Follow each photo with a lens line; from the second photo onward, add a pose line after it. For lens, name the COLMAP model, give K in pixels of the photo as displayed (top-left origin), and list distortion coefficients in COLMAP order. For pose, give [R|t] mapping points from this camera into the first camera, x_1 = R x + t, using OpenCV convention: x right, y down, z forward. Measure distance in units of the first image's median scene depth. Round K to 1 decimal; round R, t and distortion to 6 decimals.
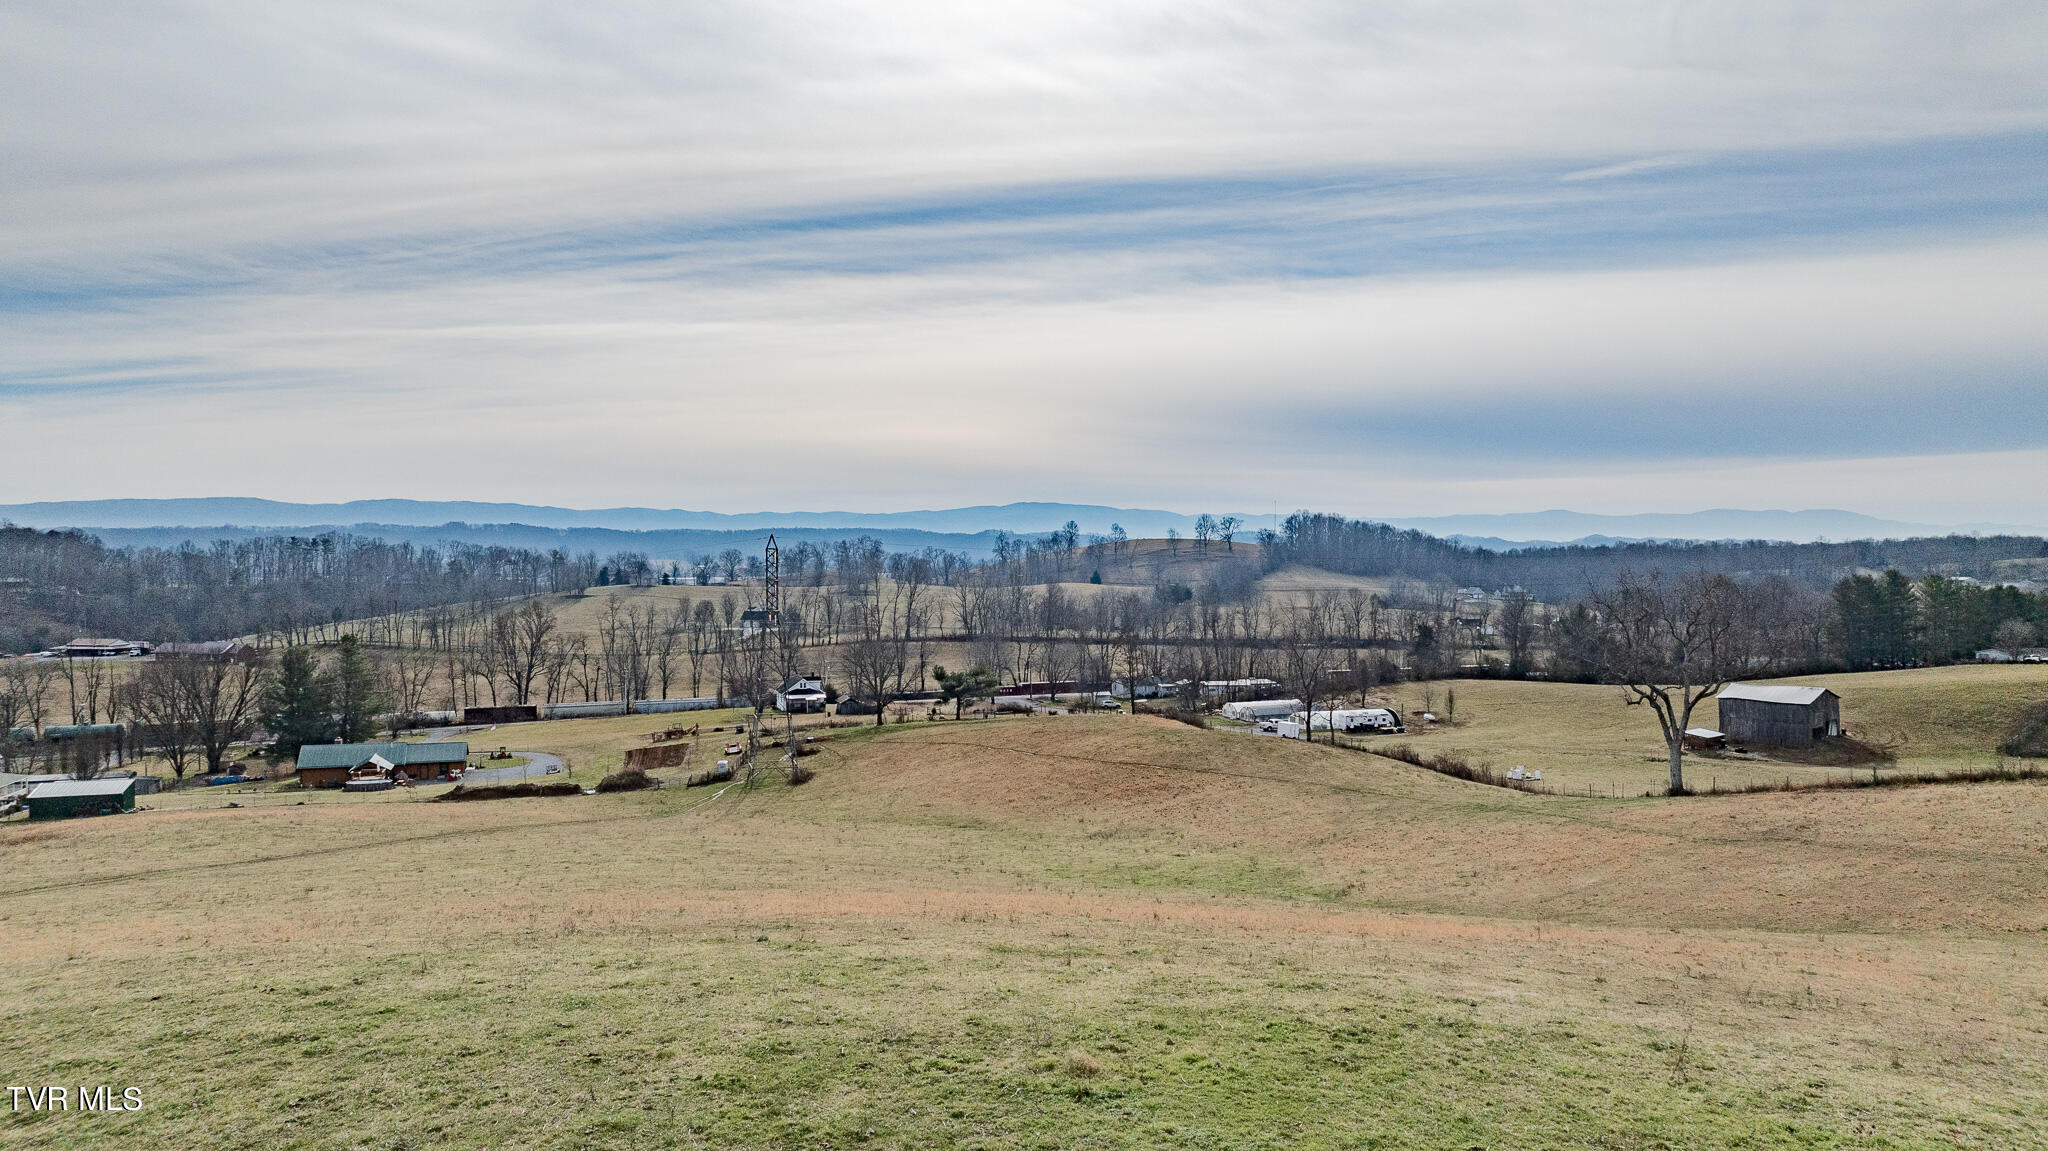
lens RADIAL K [[1456.7, 0, 1023.0], [0, 1456.7, 567.0], [0, 0, 1]] dist [-0.031961, 0.049491]
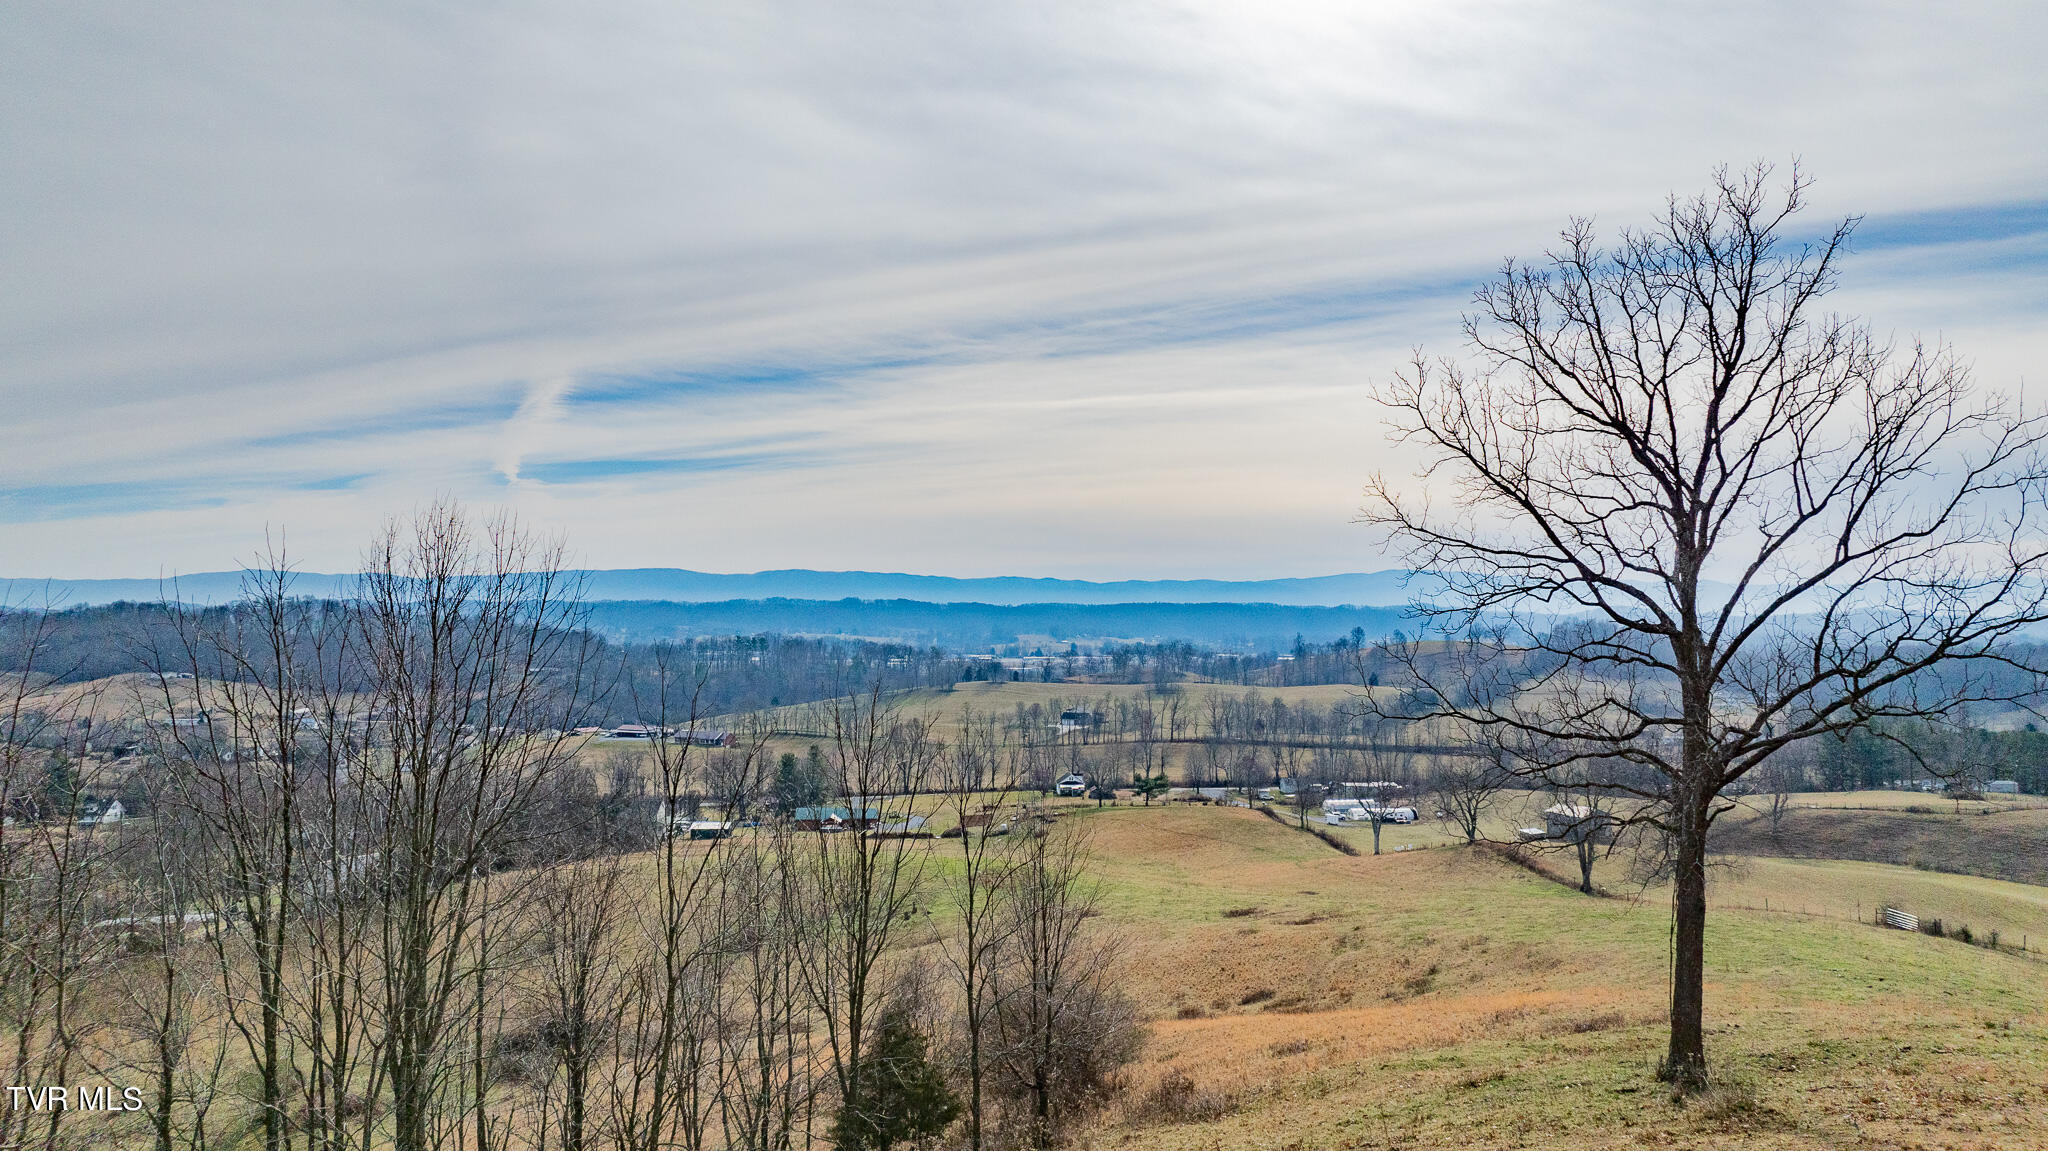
lens RADIAL K [[1456.7, 0, 1038.6], [0, 1456.7, 594.7], [0, 0, 1]] dist [-0.031961, 0.049491]
pose [[0.970682, 0.002010, -0.240360, 0.205815], [-0.008083, 0.999672, -0.024283, -0.085183], [0.240233, 0.025514, 0.970380, -0.595230]]
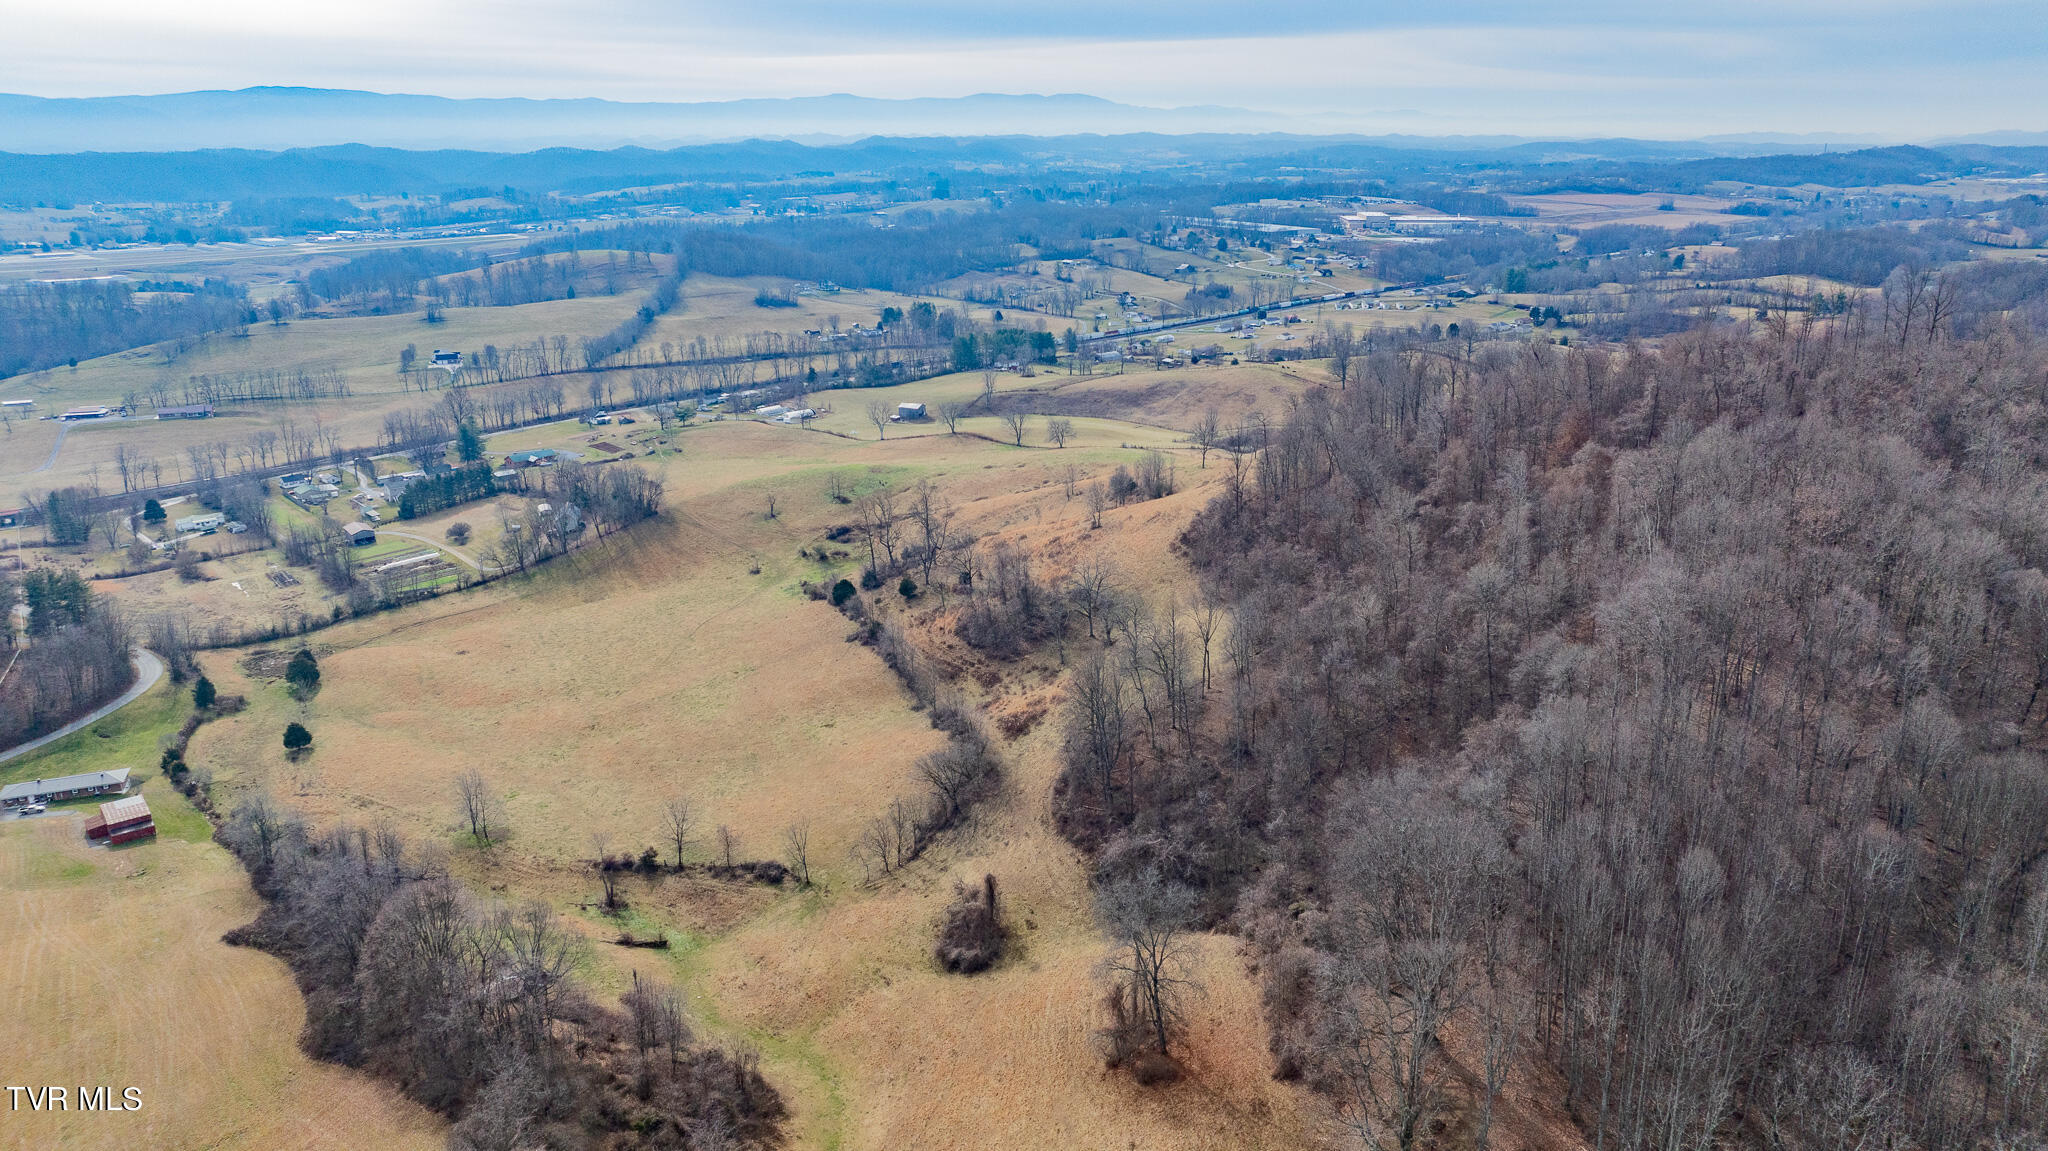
lens RADIAL K [[1456.7, 0, 1020.3], [0, 1456.7, 574.7], [0, 0, 1]] dist [-0.031961, 0.049491]
pose [[0.890466, -0.138771, 0.433374, -0.697830], [0.010172, 0.958198, 0.285925, -0.416980], [-0.454936, -0.250199, 0.854654, -1.843275]]
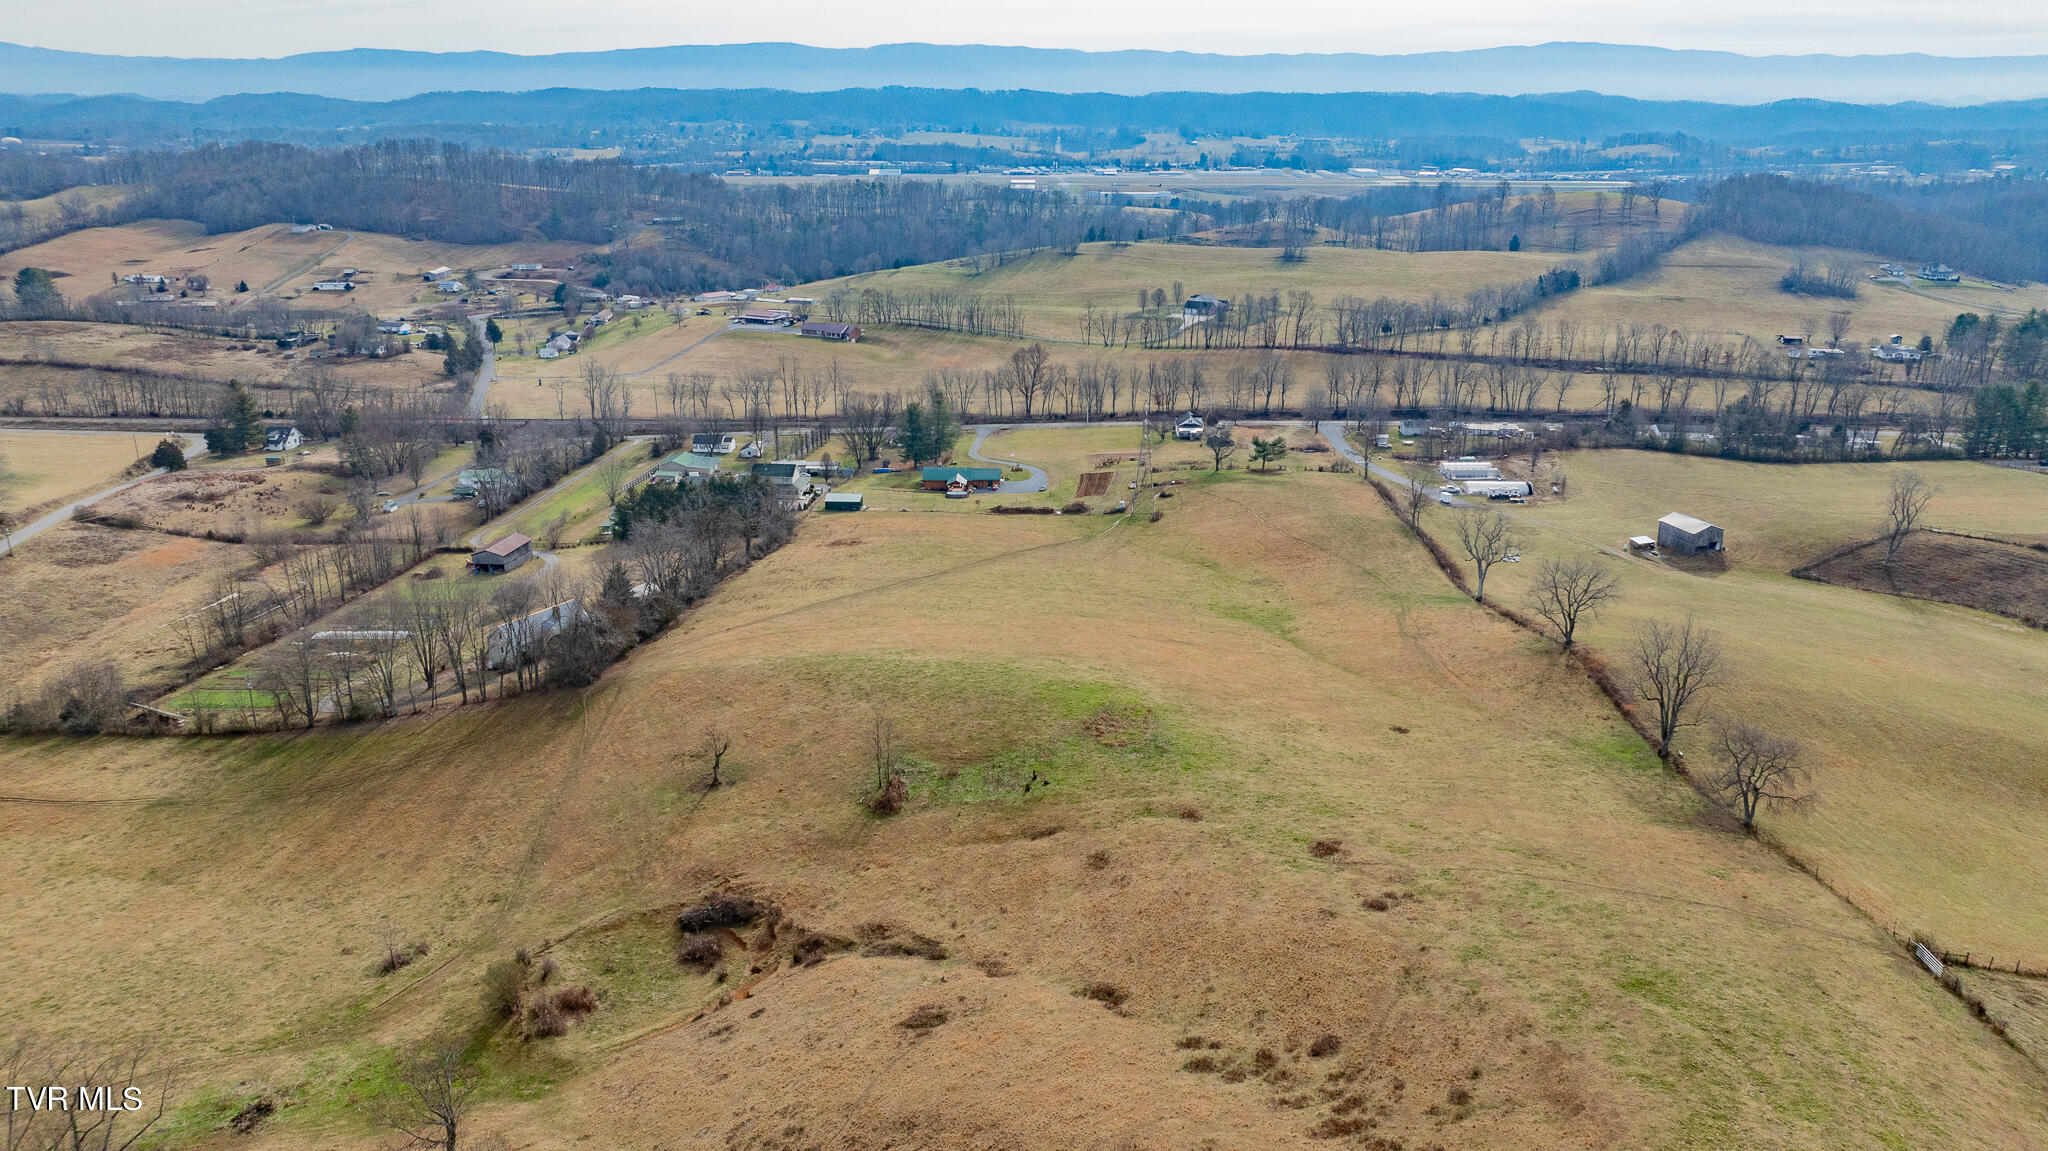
lens RADIAL K [[1456.7, 0, 1039.7], [0, 1456.7, 586.2], [0, 0, 1]] dist [-0.031961, 0.049491]
pose [[0.947173, 0.111371, -0.300766, 0.205487], [-0.011402, 0.948873, 0.315453, -0.262568], [0.320521, -0.295359, 0.900016, -0.596062]]
